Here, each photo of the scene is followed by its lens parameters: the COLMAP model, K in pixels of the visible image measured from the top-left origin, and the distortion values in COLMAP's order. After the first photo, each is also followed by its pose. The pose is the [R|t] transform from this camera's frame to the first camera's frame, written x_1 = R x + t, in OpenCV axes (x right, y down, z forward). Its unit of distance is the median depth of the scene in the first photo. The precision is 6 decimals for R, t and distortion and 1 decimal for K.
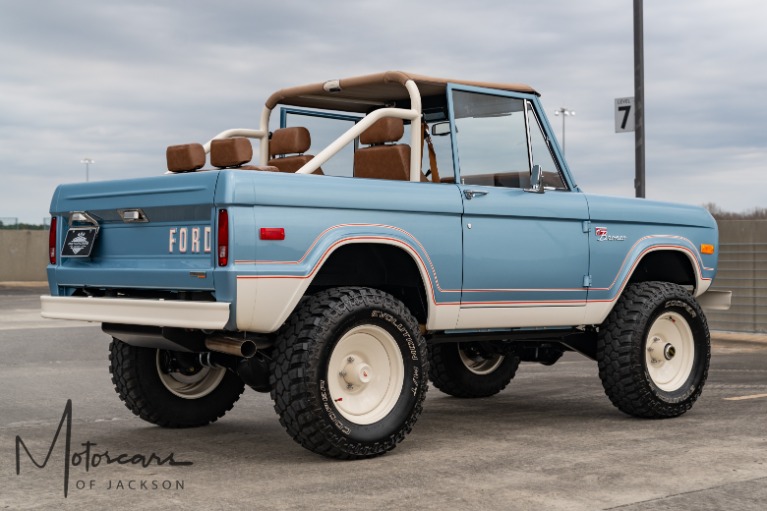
lens RADIAL K [[1124.5, 0, 366.0], [0, 1124.5, 254.7], [0, 0, 1]] dist [0.191784, -0.010778]
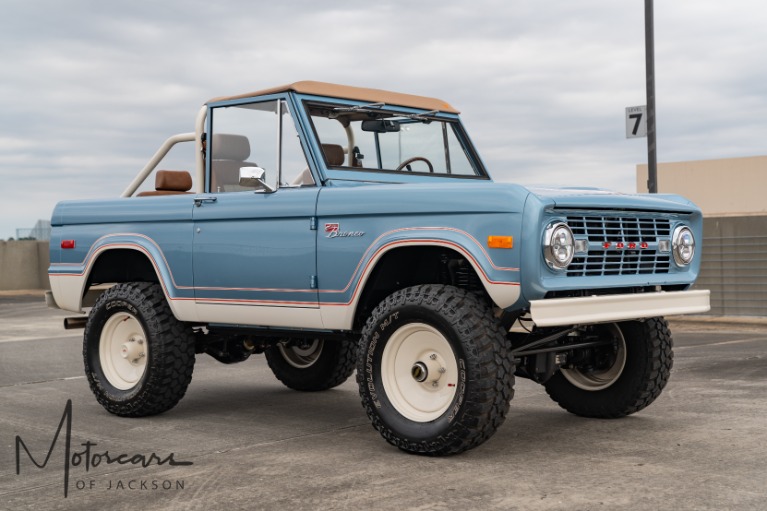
lens RADIAL K [[1124.5, 0, 366.0], [0, 1124.5, 254.7], [0, 0, 1]] dist [0.191784, -0.010778]
pose [[0.160335, -0.013918, -0.986965, 1.052446], [0.008476, 0.999883, -0.012723, 0.012372], [0.987026, -0.006325, 0.160434, 0.843086]]
